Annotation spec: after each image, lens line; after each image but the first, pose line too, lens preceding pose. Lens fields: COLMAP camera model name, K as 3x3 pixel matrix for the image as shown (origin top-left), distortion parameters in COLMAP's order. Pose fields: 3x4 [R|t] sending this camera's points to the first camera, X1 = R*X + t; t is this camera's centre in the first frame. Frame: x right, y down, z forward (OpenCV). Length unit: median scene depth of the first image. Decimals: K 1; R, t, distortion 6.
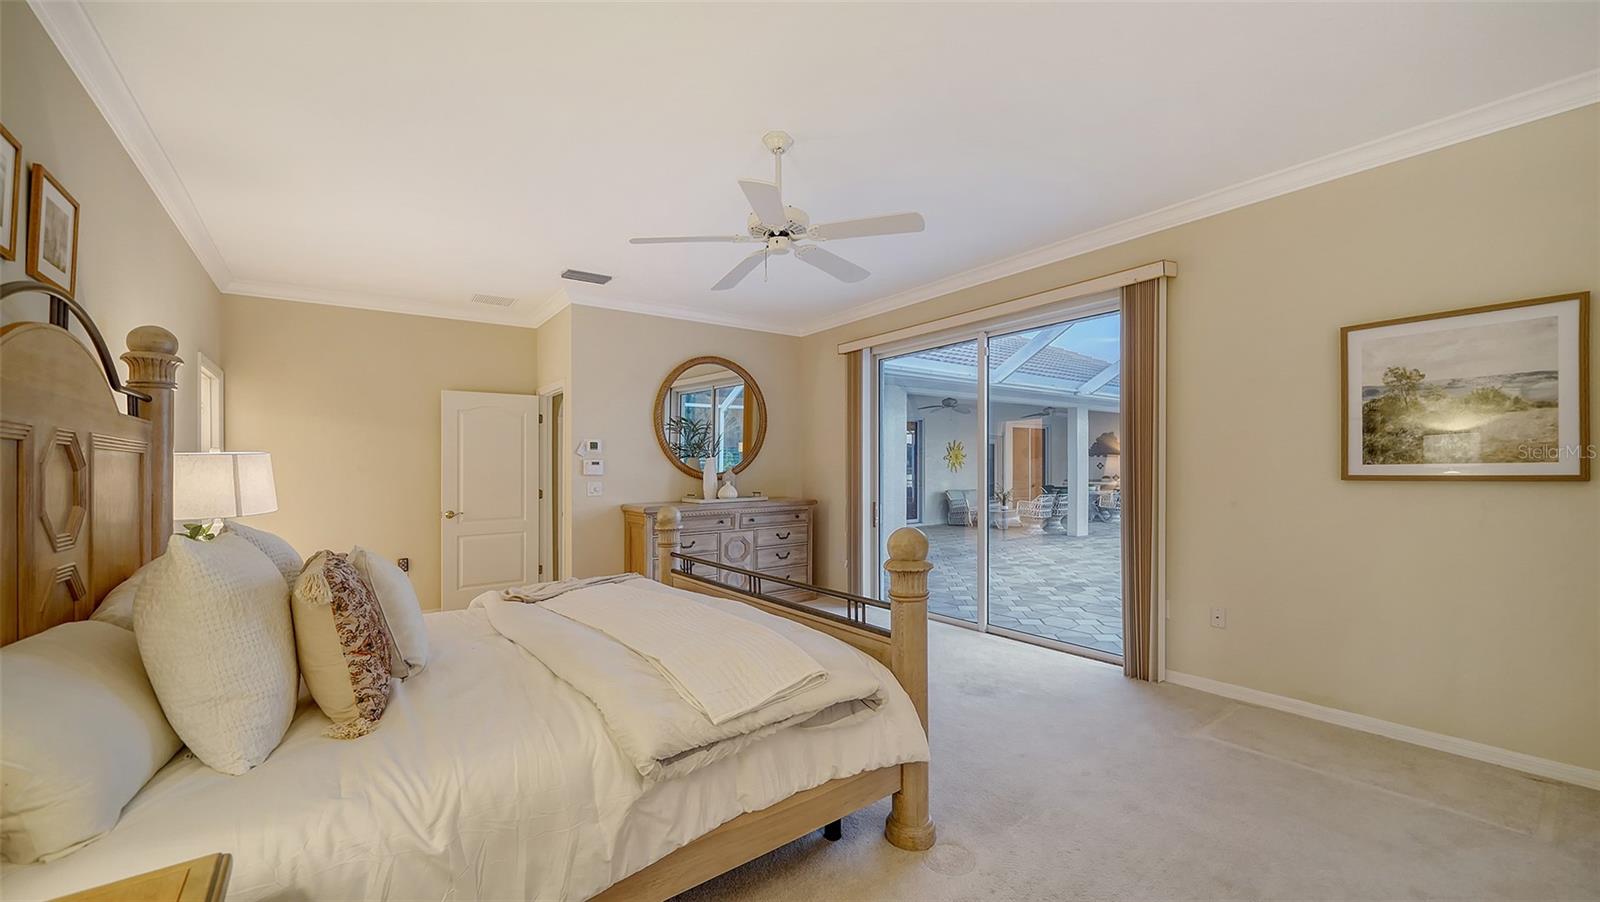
lens RADIAL K [[619.7, 0, 790.1], [0, 619.7, 474.2], [0, 0, 1]] dist [-0.000782, -0.000026]
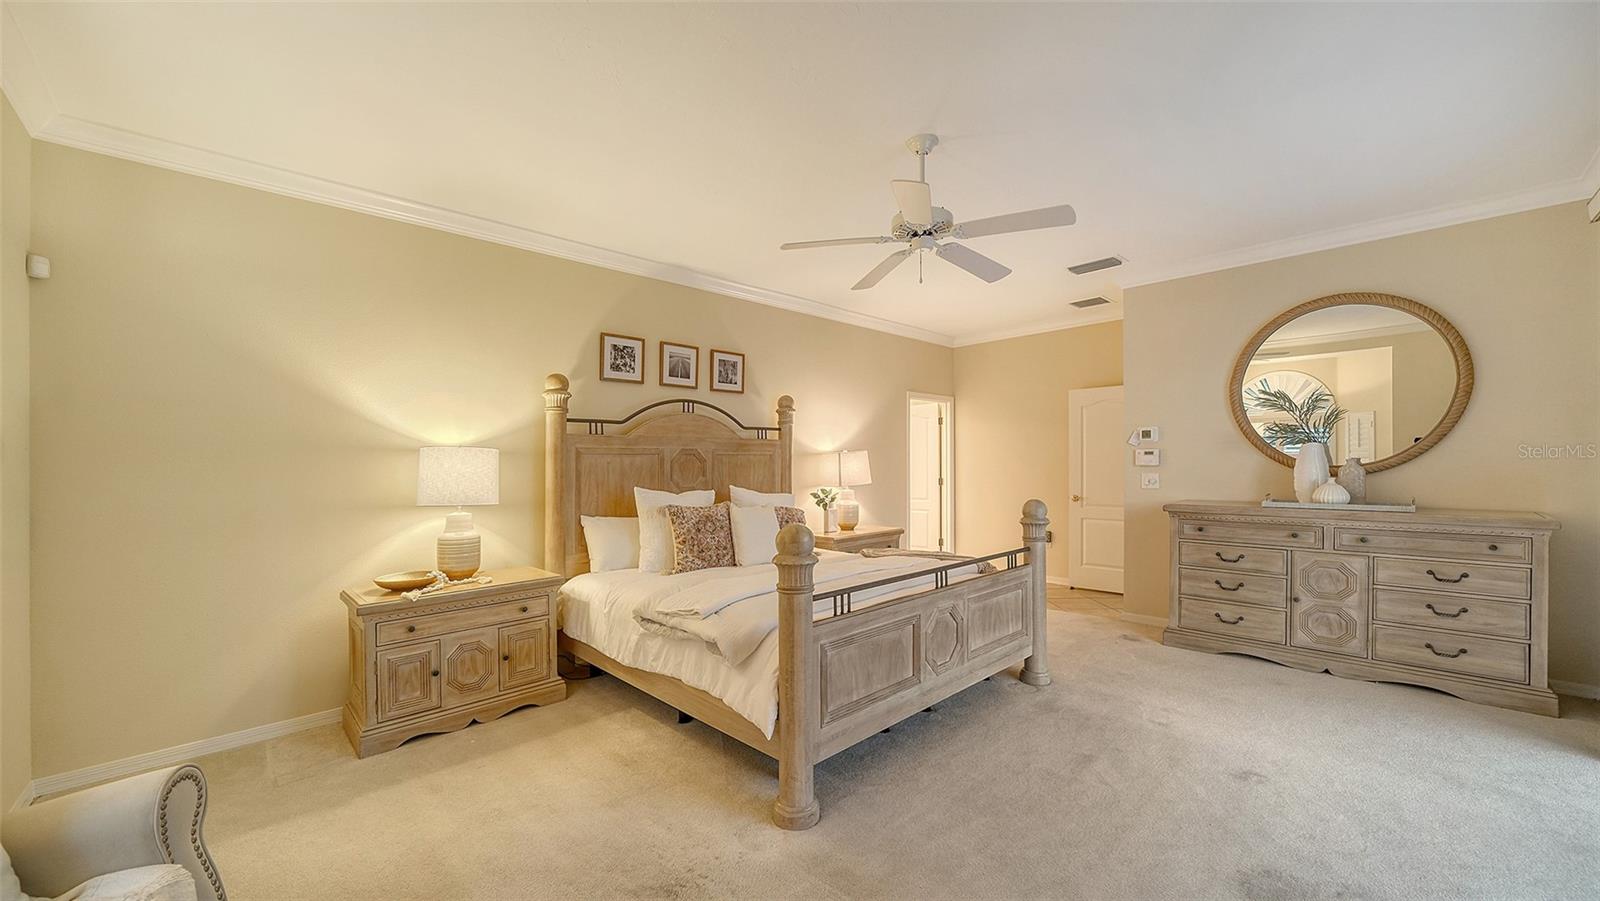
lens RADIAL K [[604.8, 0, 799.4], [0, 604.8, 453.6], [0, 0, 1]] dist [-0.000630, -0.000094]
pose [[0.130817, -0.003598, -0.991400, 0.487247], [-0.001020, 0.999992, -0.003764, -0.012301], [0.991406, 0.001504, 0.130812, 0.348617]]
